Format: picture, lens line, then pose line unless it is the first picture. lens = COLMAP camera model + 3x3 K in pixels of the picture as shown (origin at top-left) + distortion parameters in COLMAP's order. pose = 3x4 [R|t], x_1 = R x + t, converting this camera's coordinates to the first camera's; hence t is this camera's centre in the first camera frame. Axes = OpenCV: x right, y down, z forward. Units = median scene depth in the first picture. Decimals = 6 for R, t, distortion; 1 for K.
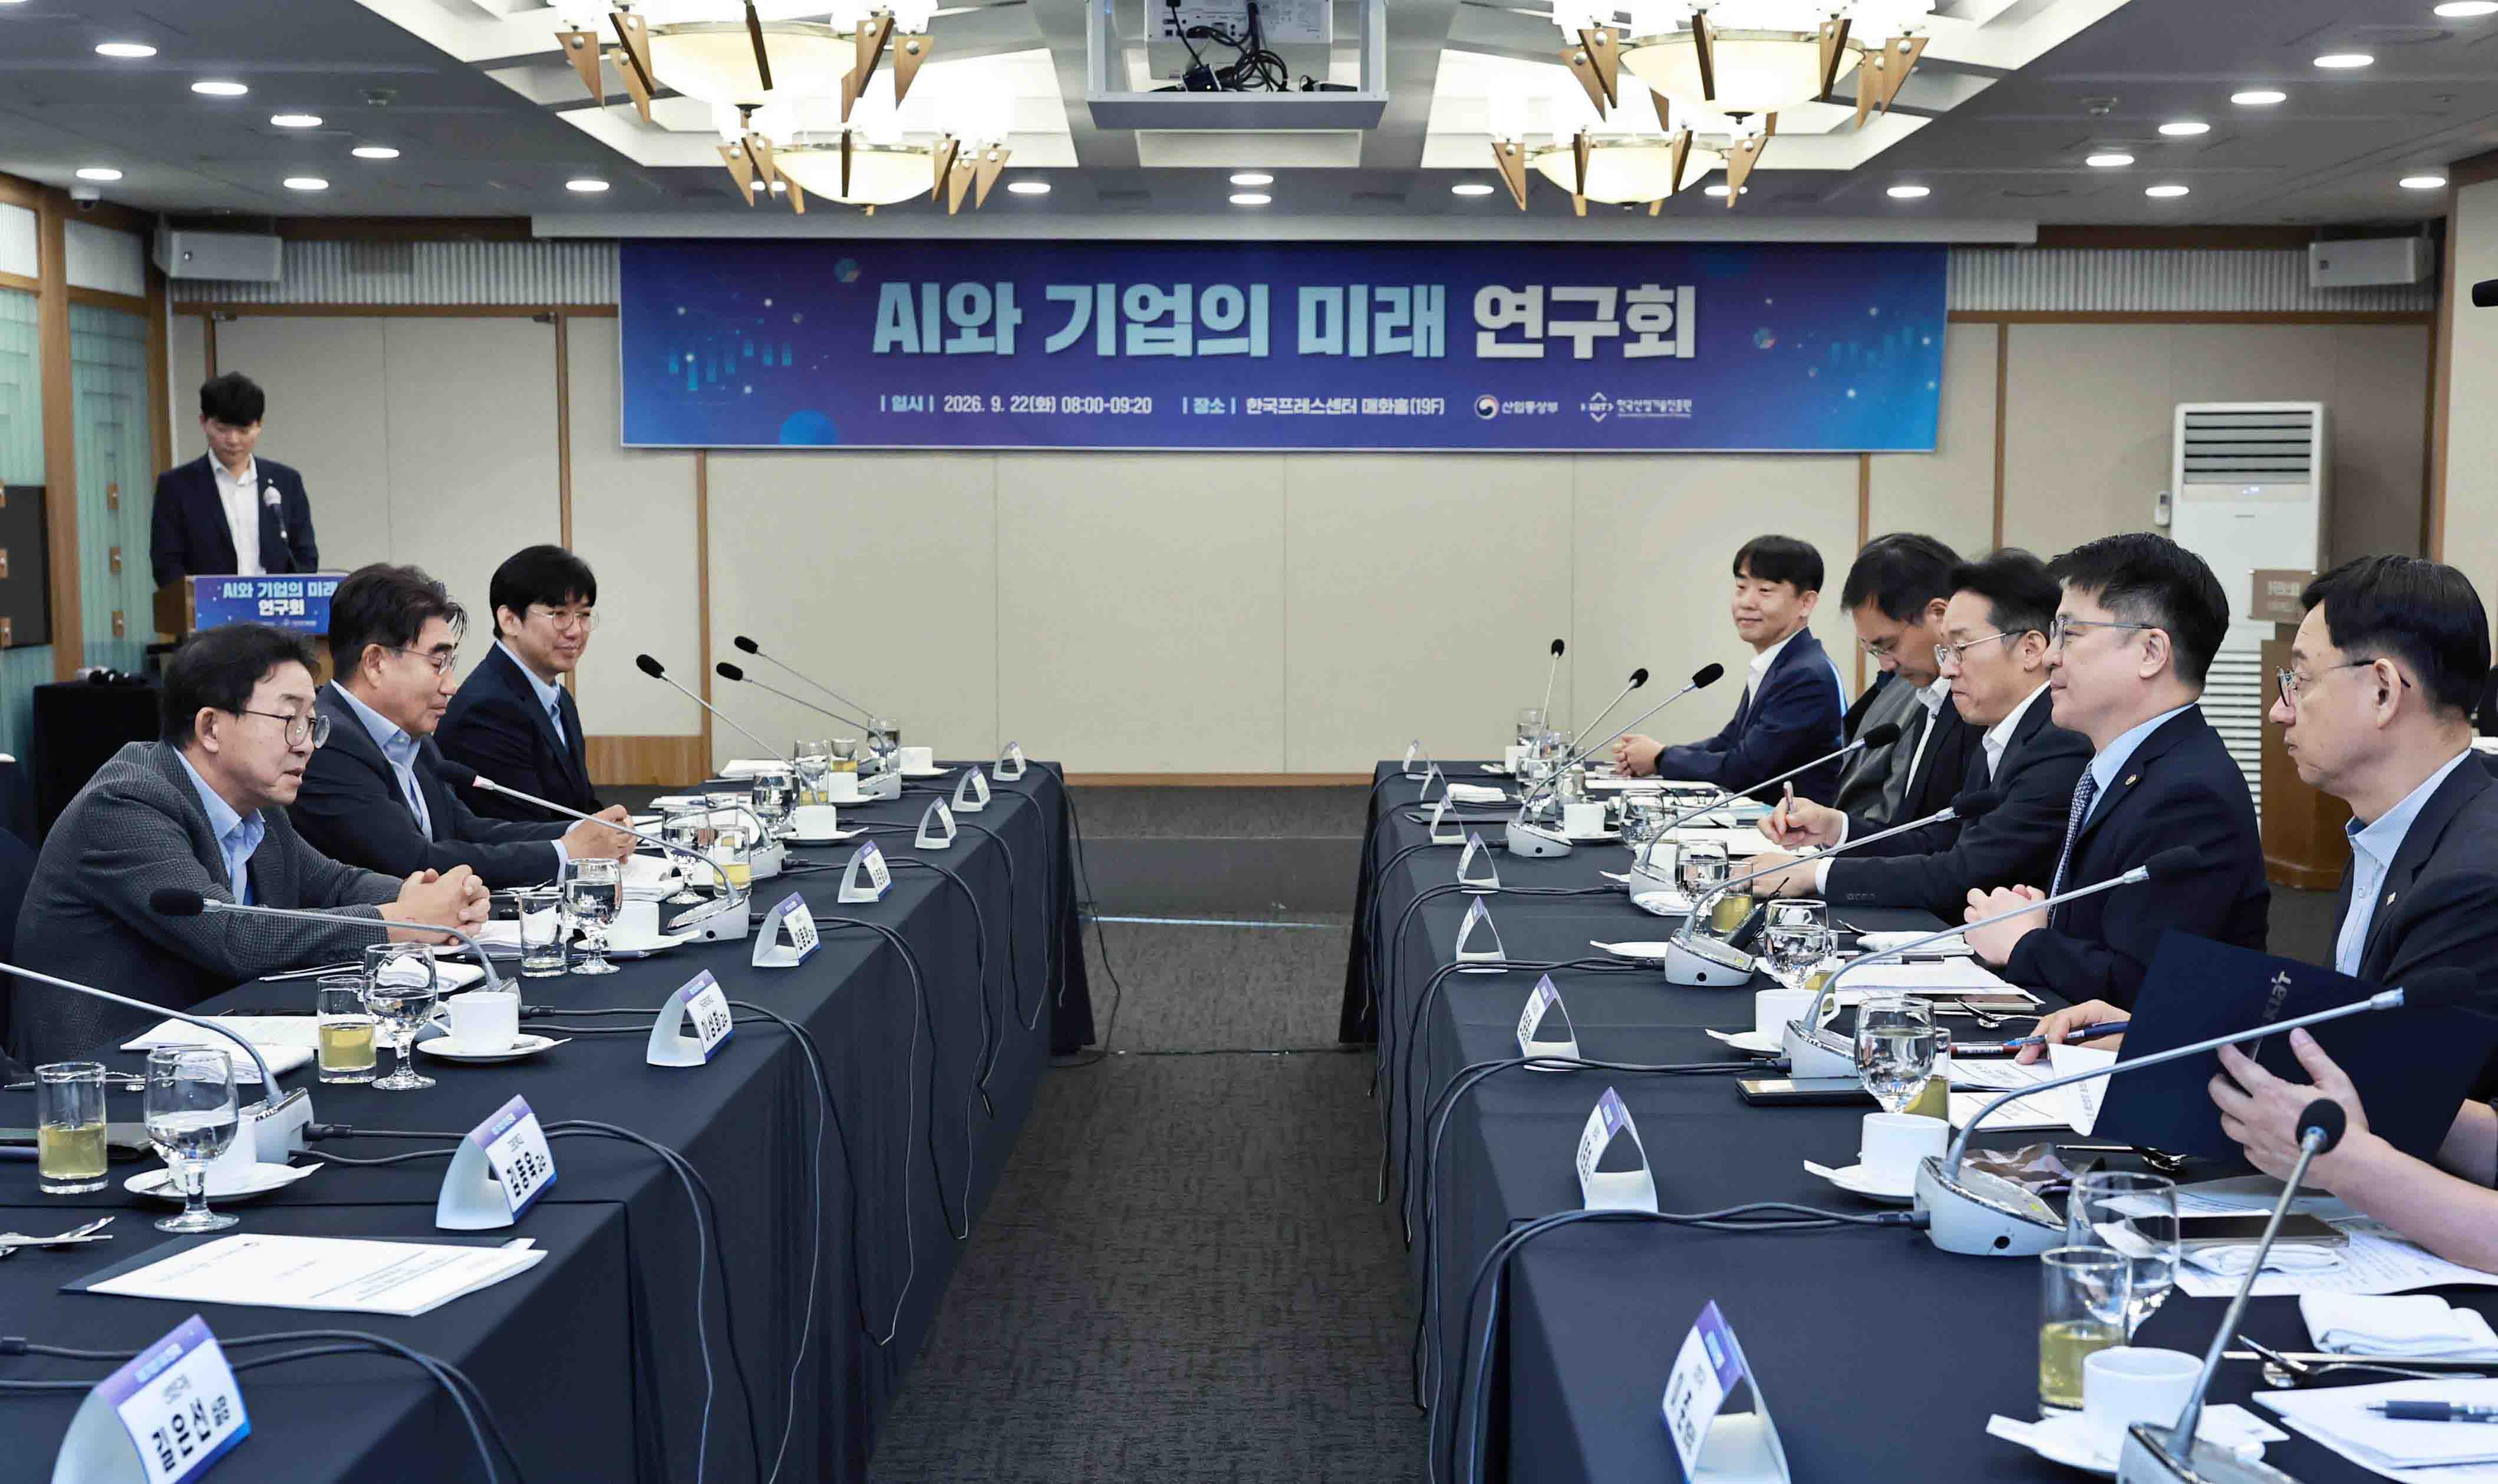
lens RADIAL K [[2856.9, 0, 1249.0], [0, 2856.9, 742.0], [0, 0, 1]] dist [0.059931, 0.003498]
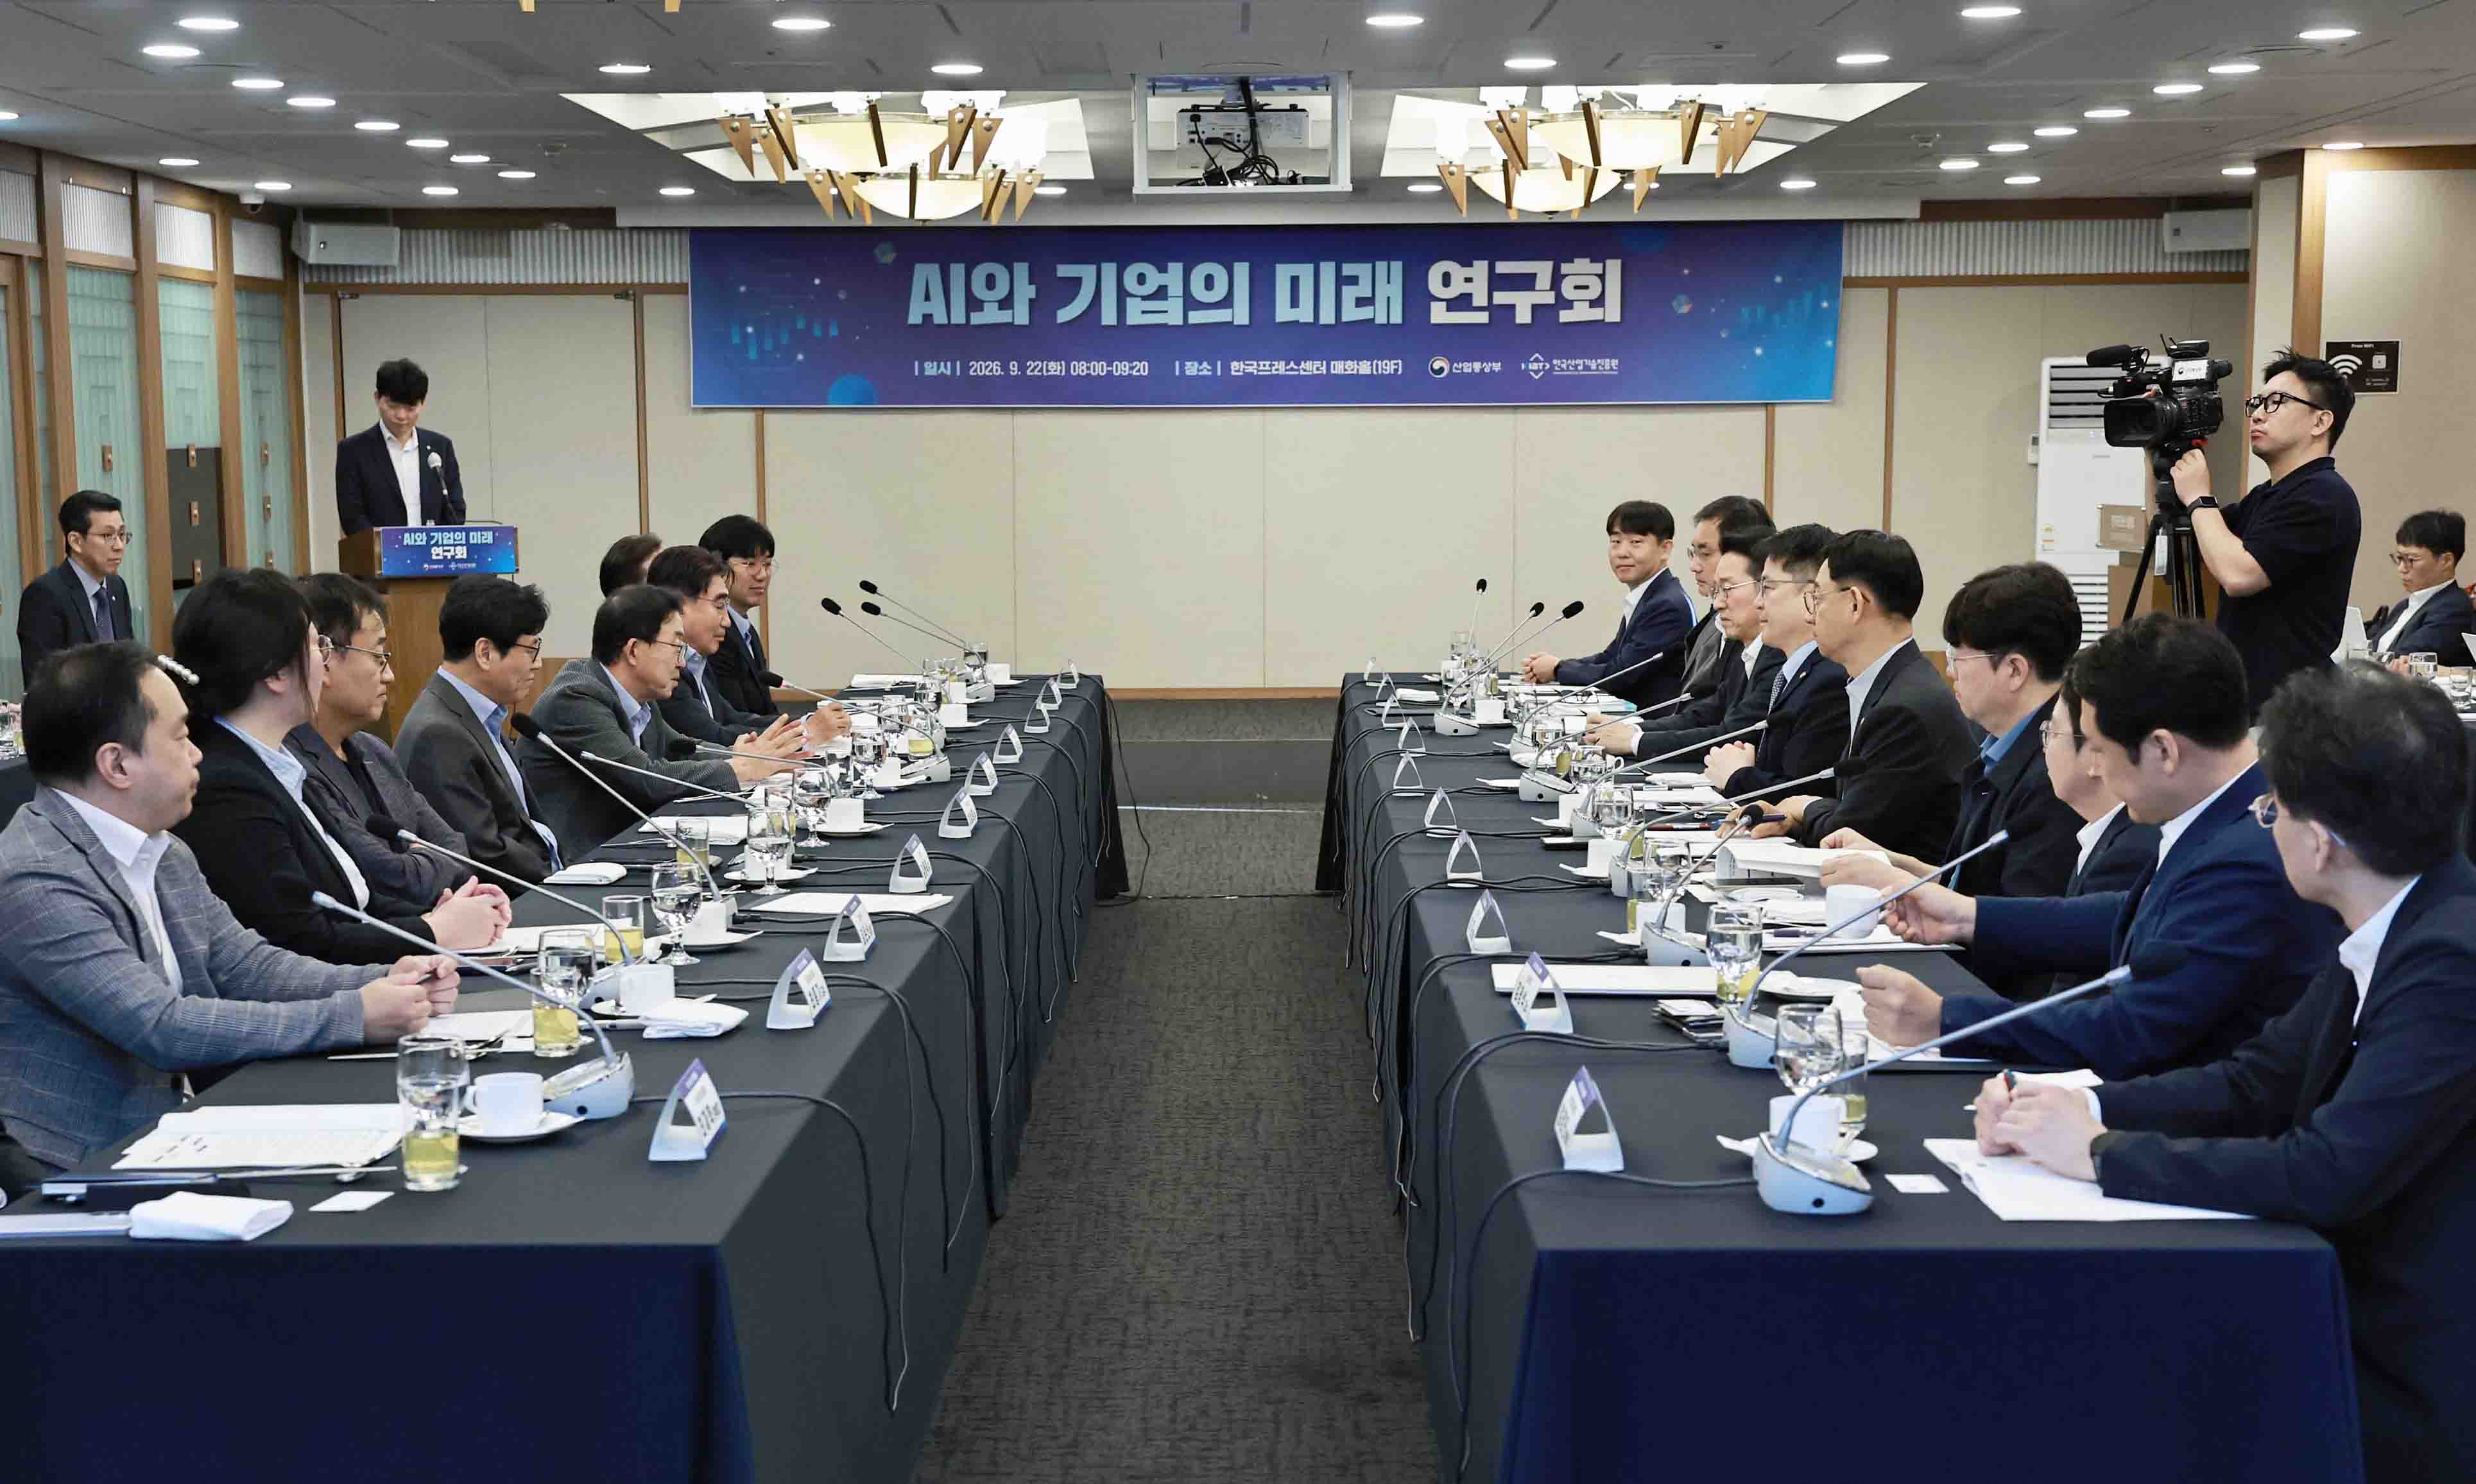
lens RADIAL K [[3330.5, 0, 1173.4], [0, 3330.5, 841.4], [0, 0, 1]] dist [0.142062, -0.014565]
pose [[0.999965, -0.005194, -0.006498, -0.016557], [0.005530, 0.998589, 0.052806, 0.001884], [0.006214, -0.052840, 0.998584, -0.365168]]
